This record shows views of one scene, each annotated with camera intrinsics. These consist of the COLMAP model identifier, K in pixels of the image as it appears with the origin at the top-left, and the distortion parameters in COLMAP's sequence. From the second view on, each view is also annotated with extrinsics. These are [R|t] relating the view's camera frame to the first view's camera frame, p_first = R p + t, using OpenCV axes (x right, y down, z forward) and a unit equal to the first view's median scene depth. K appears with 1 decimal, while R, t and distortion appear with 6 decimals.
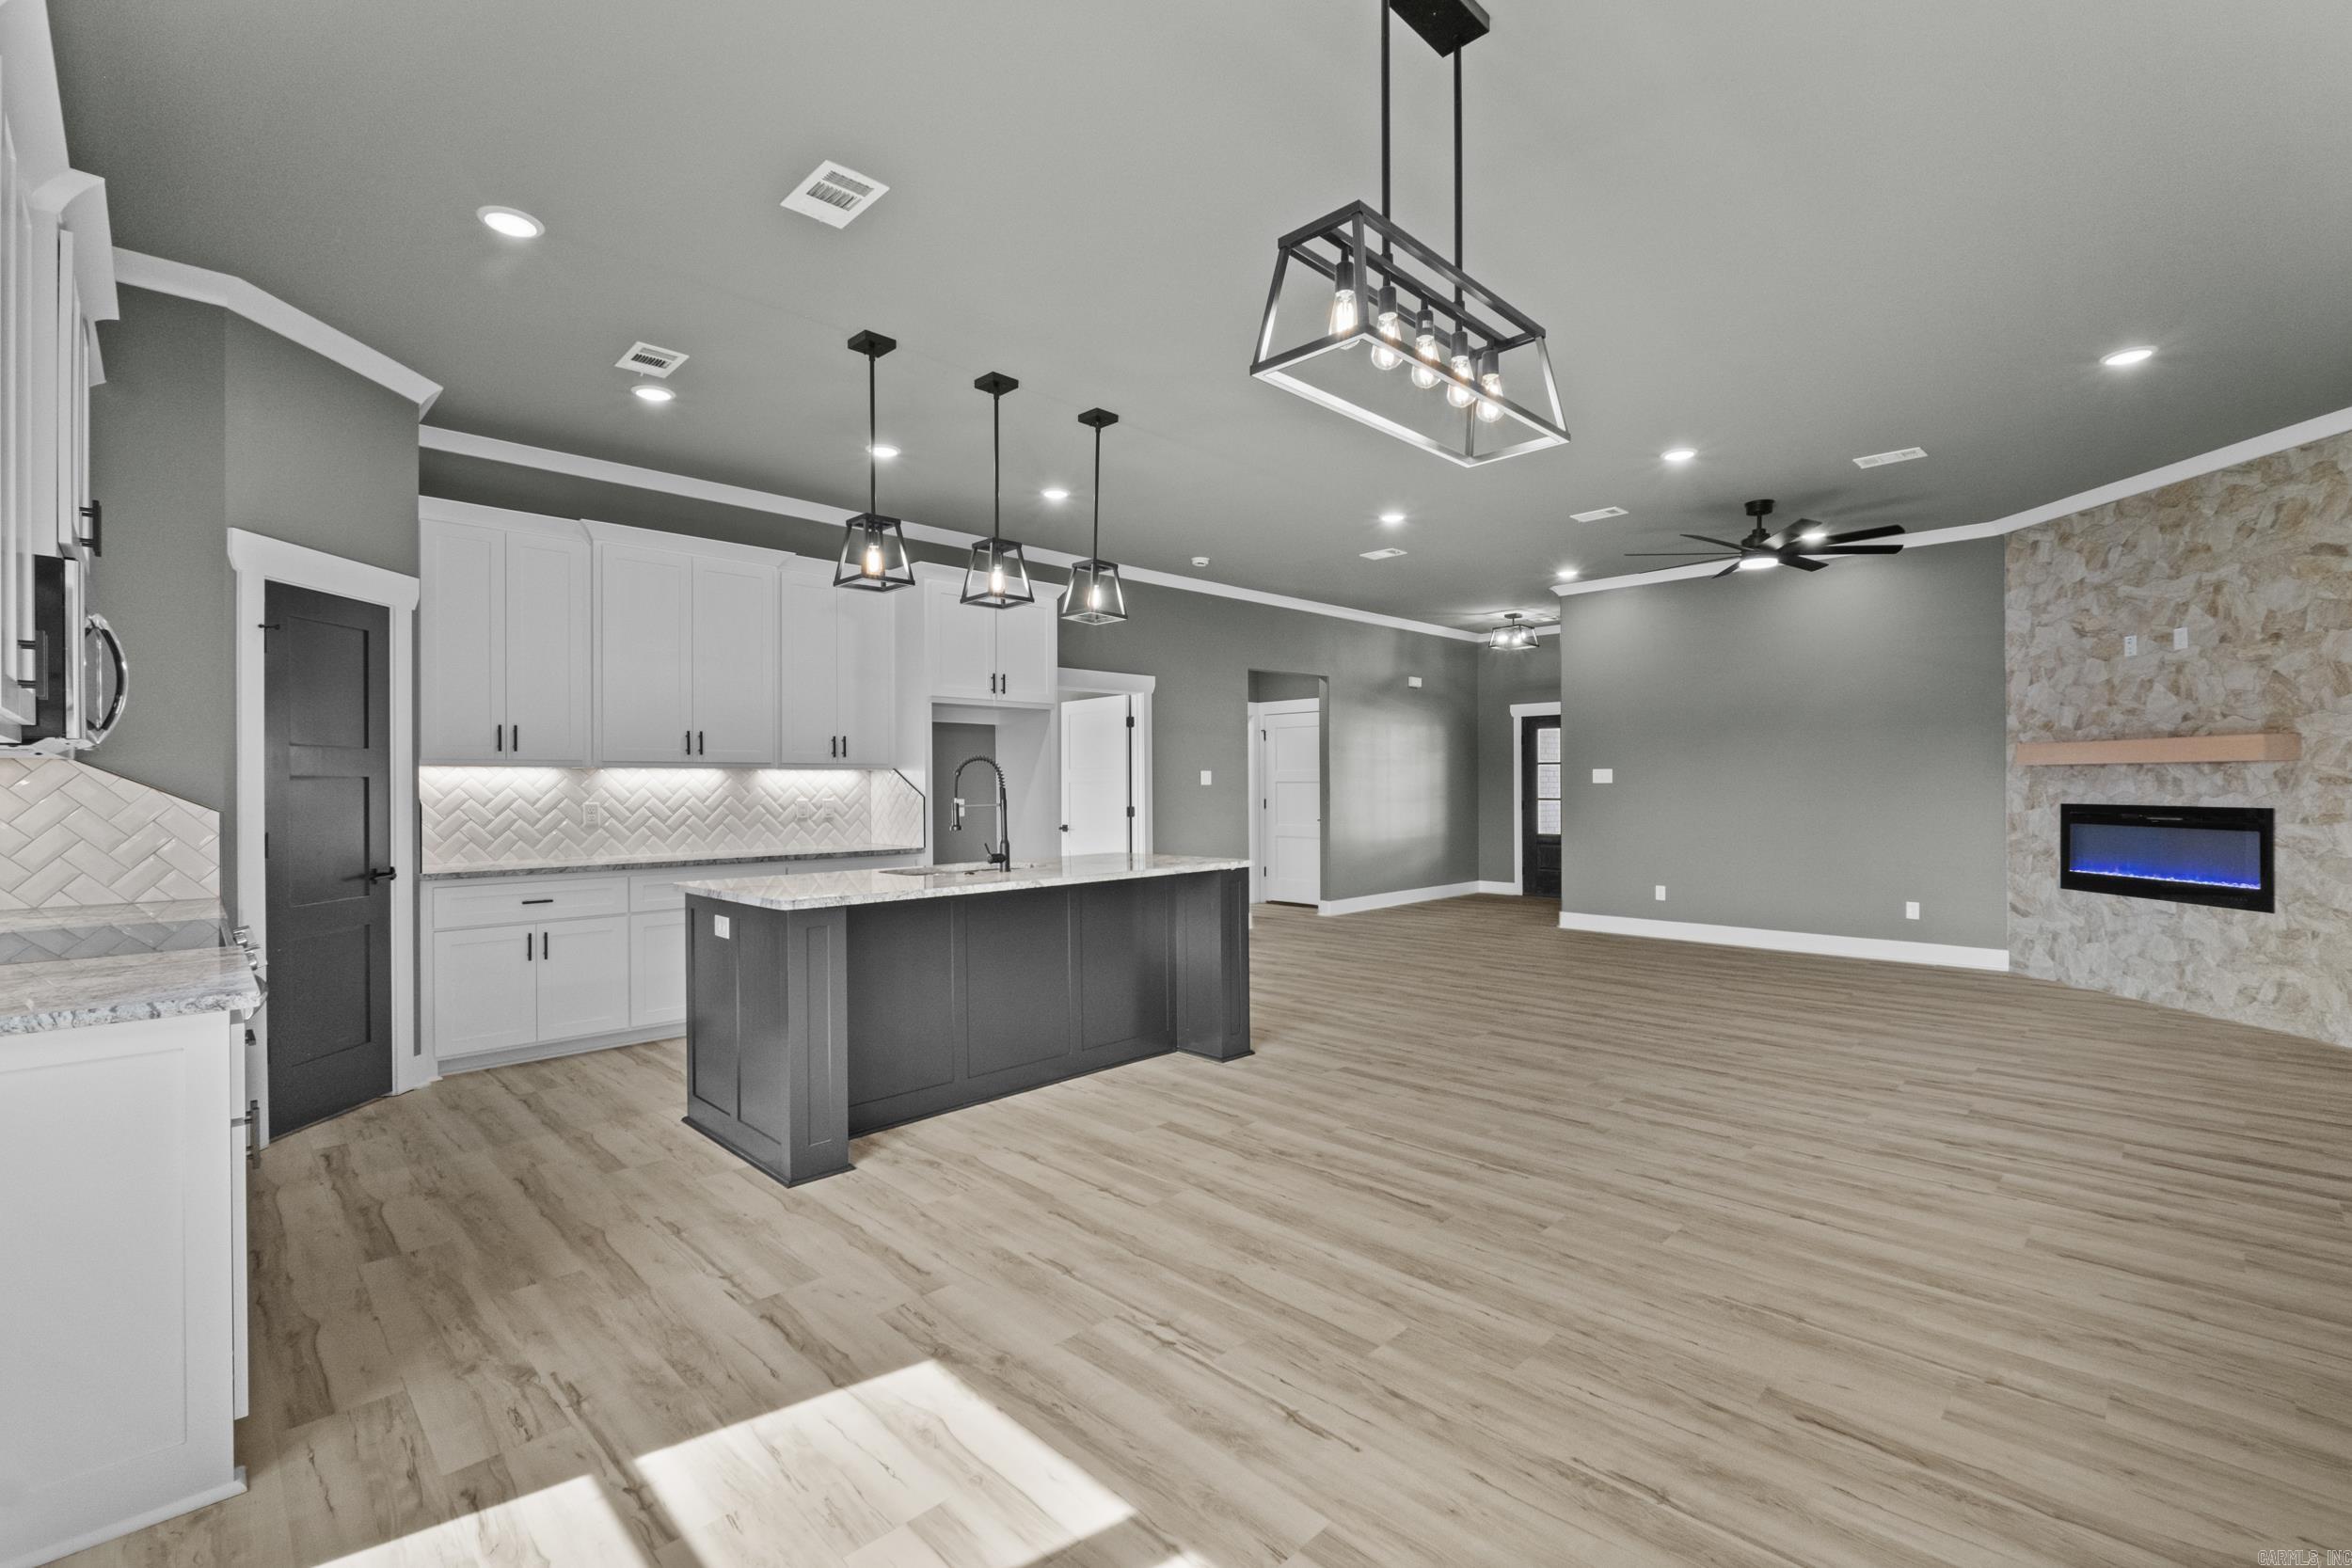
lens RADIAL K [[1030.1, 0, 1161.7], [0, 1030.1, 786.8], [0, 0, 1]] dist [-0.010102, 0.001818]
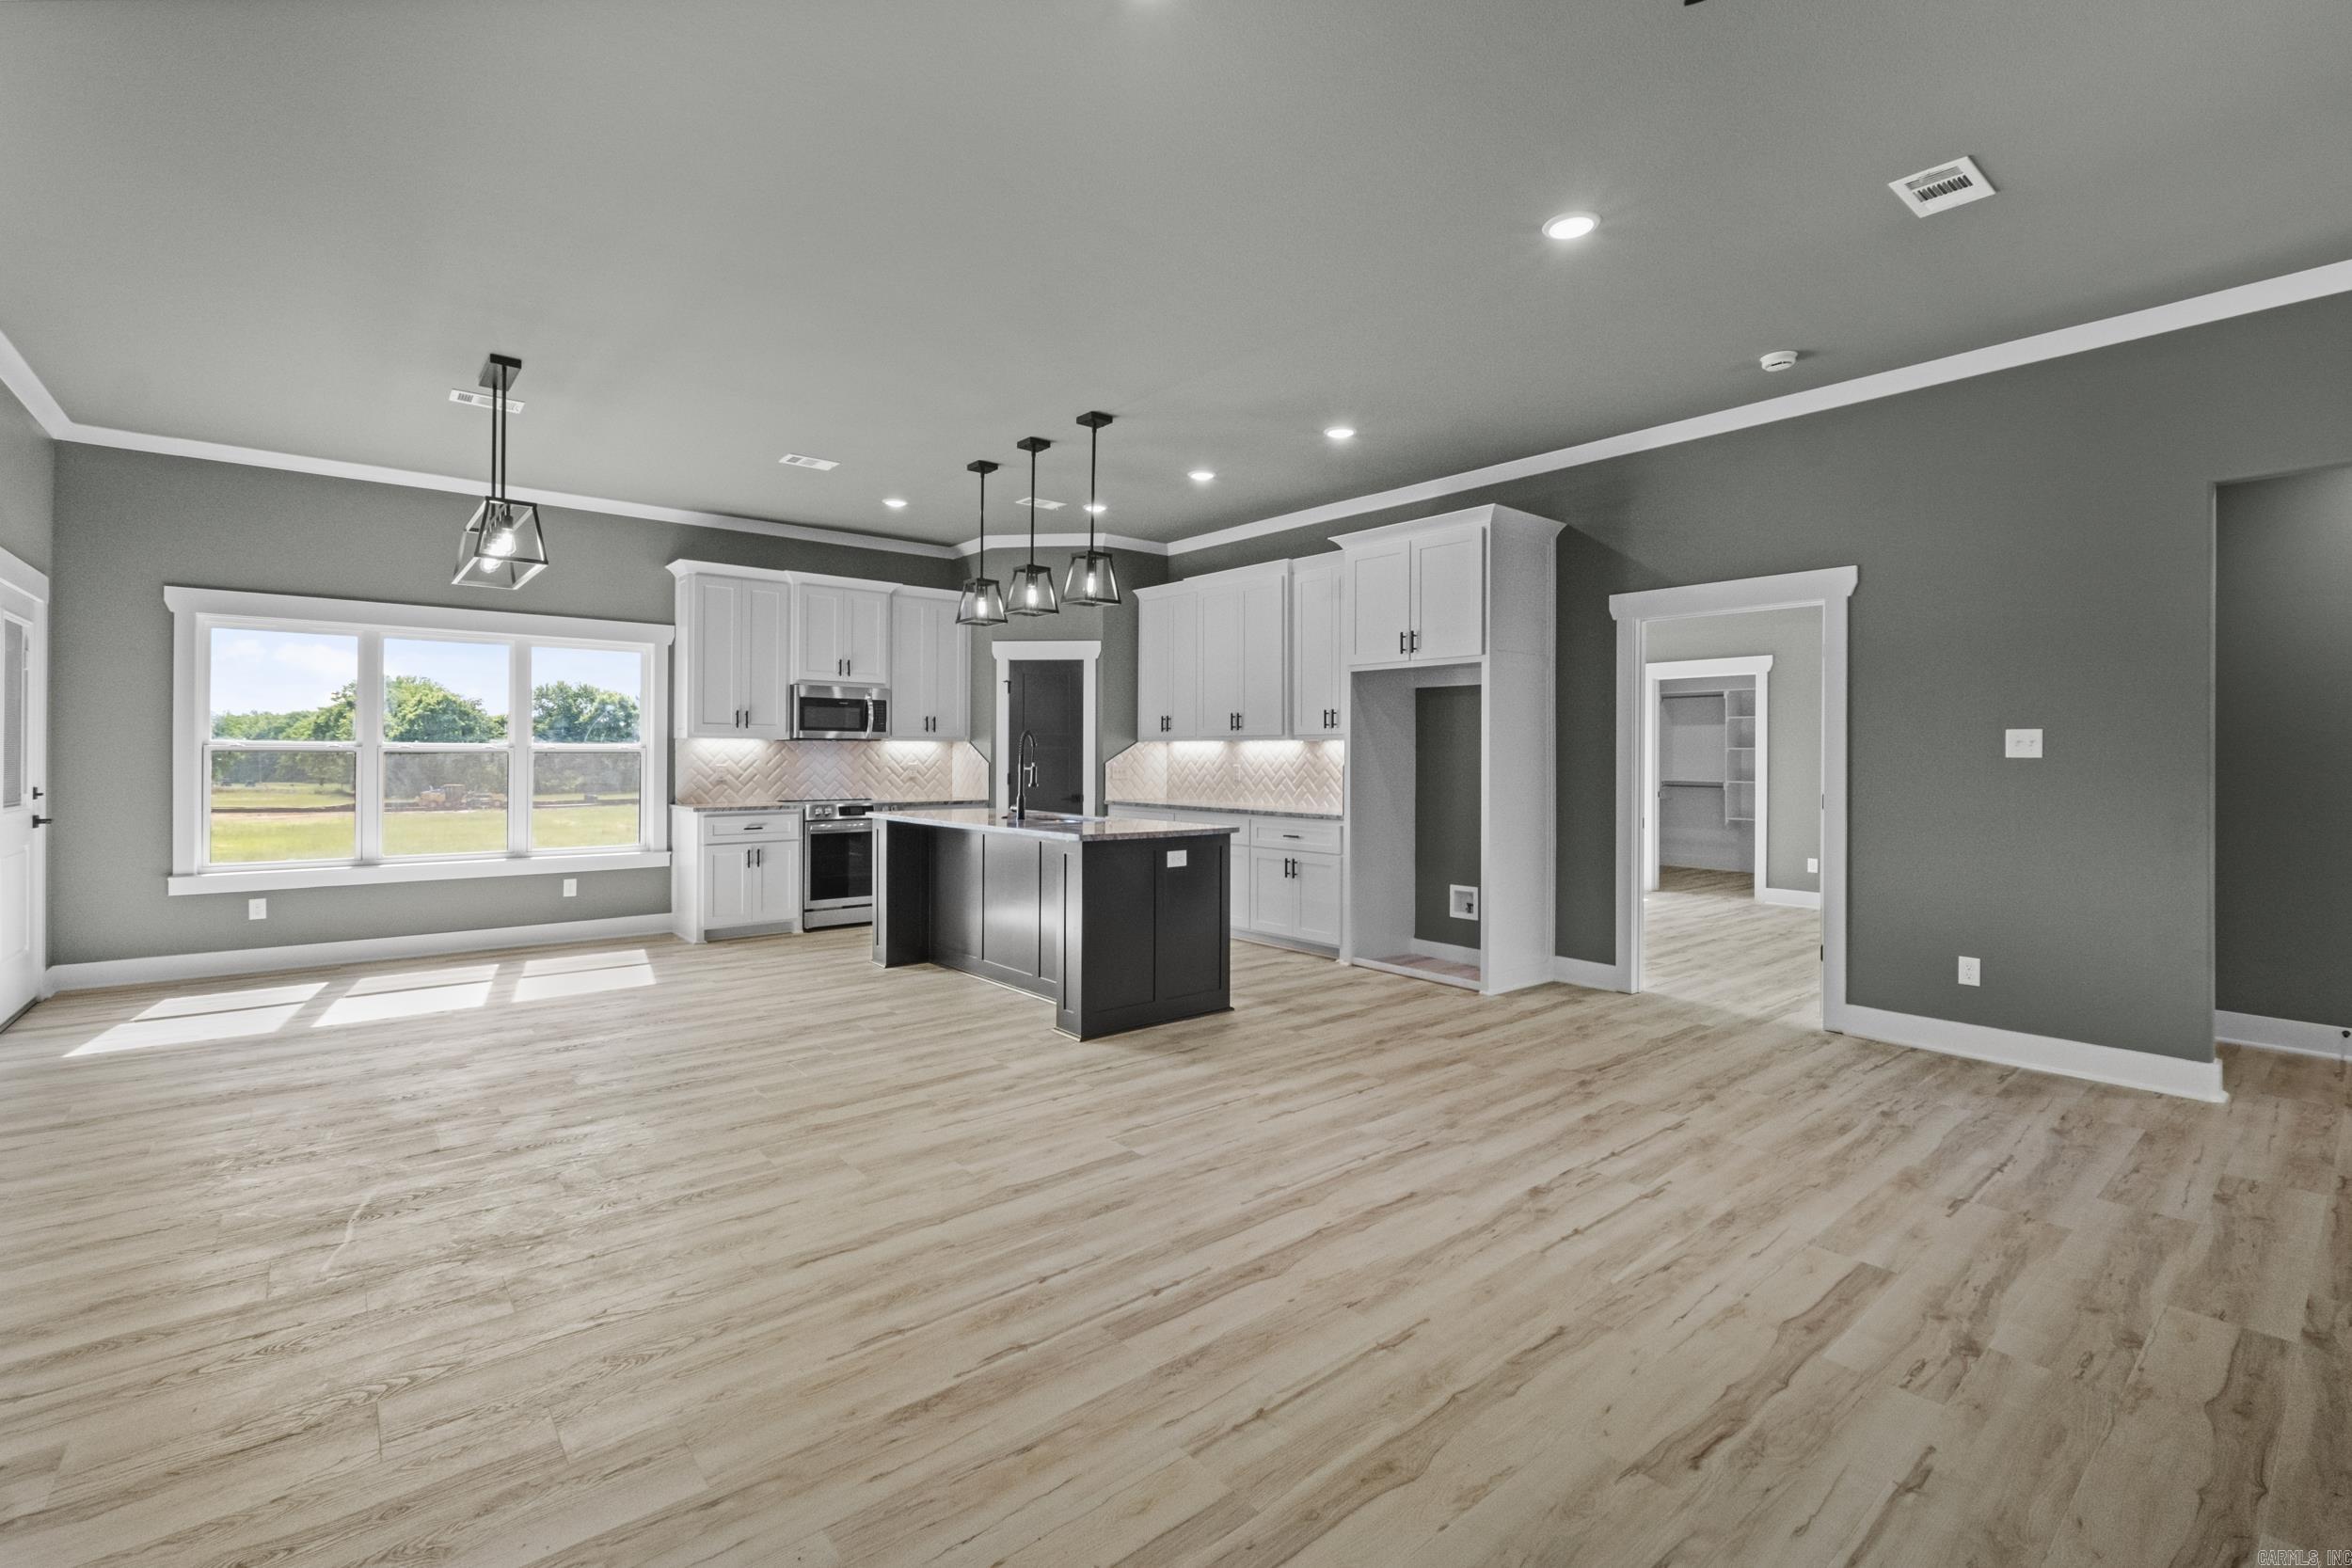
lens RADIAL K [[1030.1, 0, 1163.3], [0, 1030.1, 756.6], [0, 0, 1]] dist [-0.010102, 0.001818]
pose [[-0.087531, 0.006991, -0.996137, 0.939428], [-0.004843, 0.999961, 0.007443, -0.006670], [0.996150, 0.005476, -0.087494, 1.072035]]
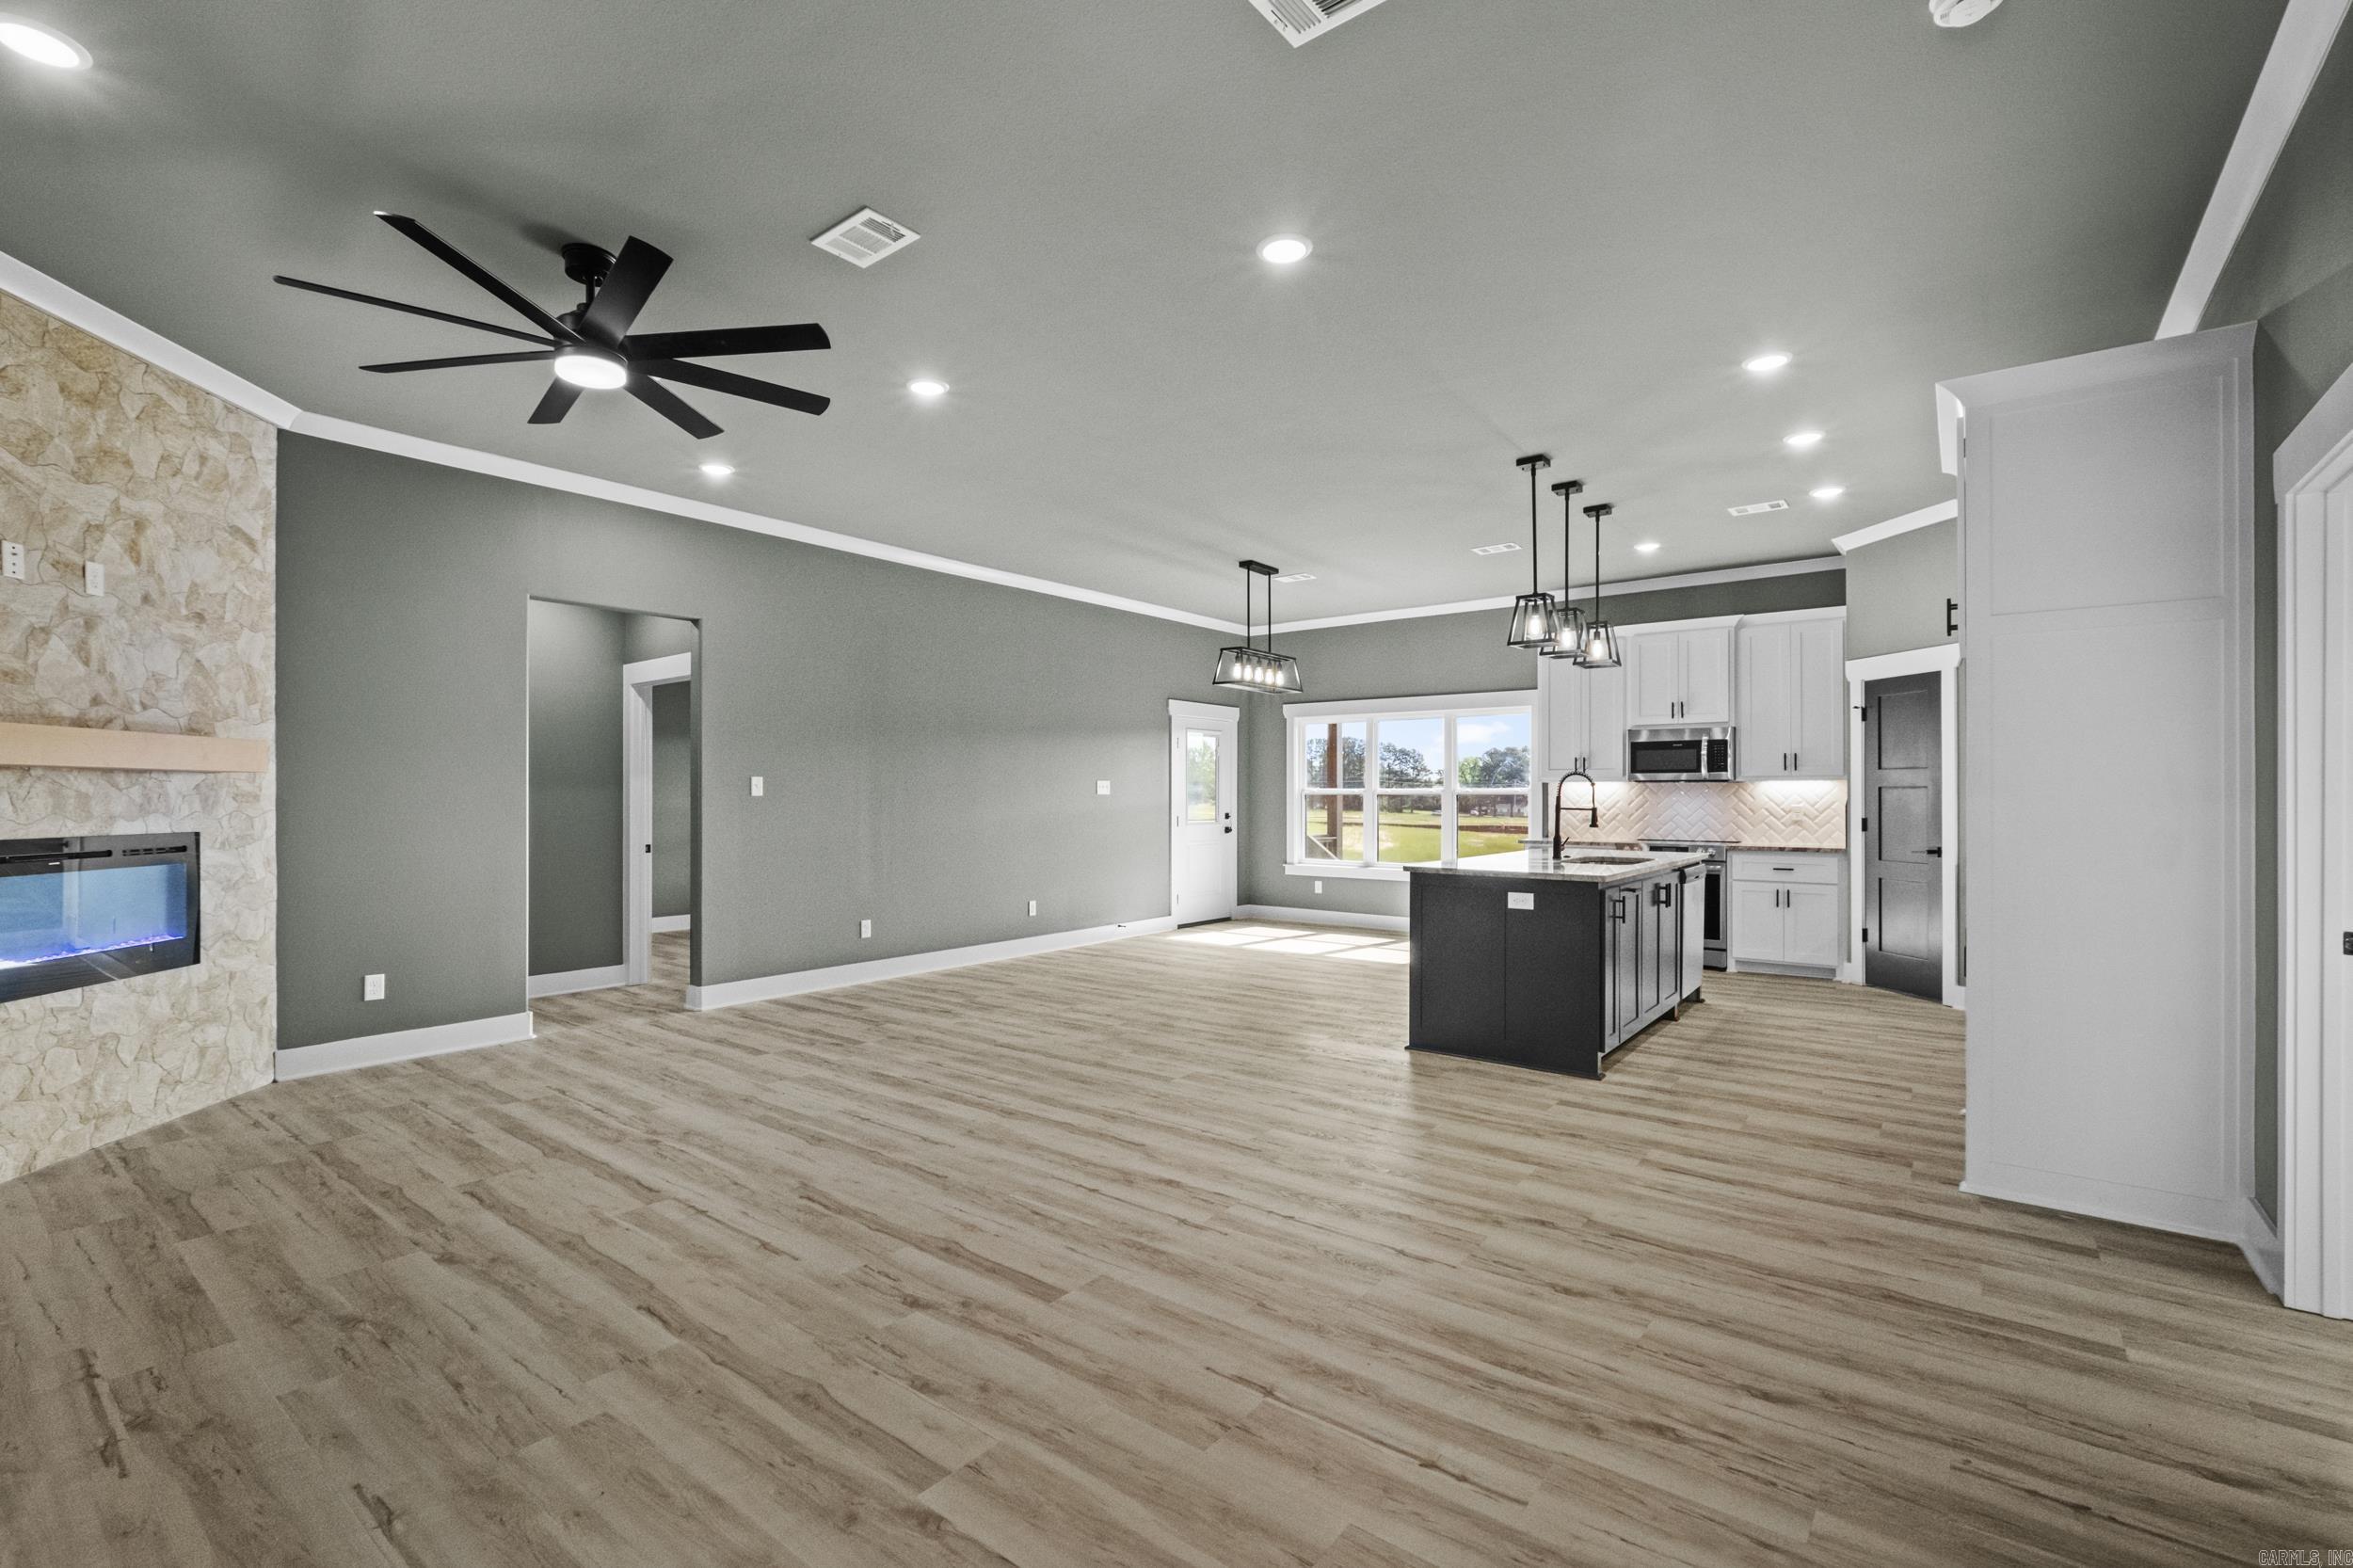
lens RADIAL K [[1030.6, 0, 1175.0], [0, 1030.6, 793.4], [0, 0, 1]] dist [-0.010102, 0.001818]
pose [[-0.990662, 0.005365, -0.136239, 0.434768], [0.005286, 0.999986, 0.000942, -0.005513], [0.136242, 0.000213, -0.990676, 1.872789]]
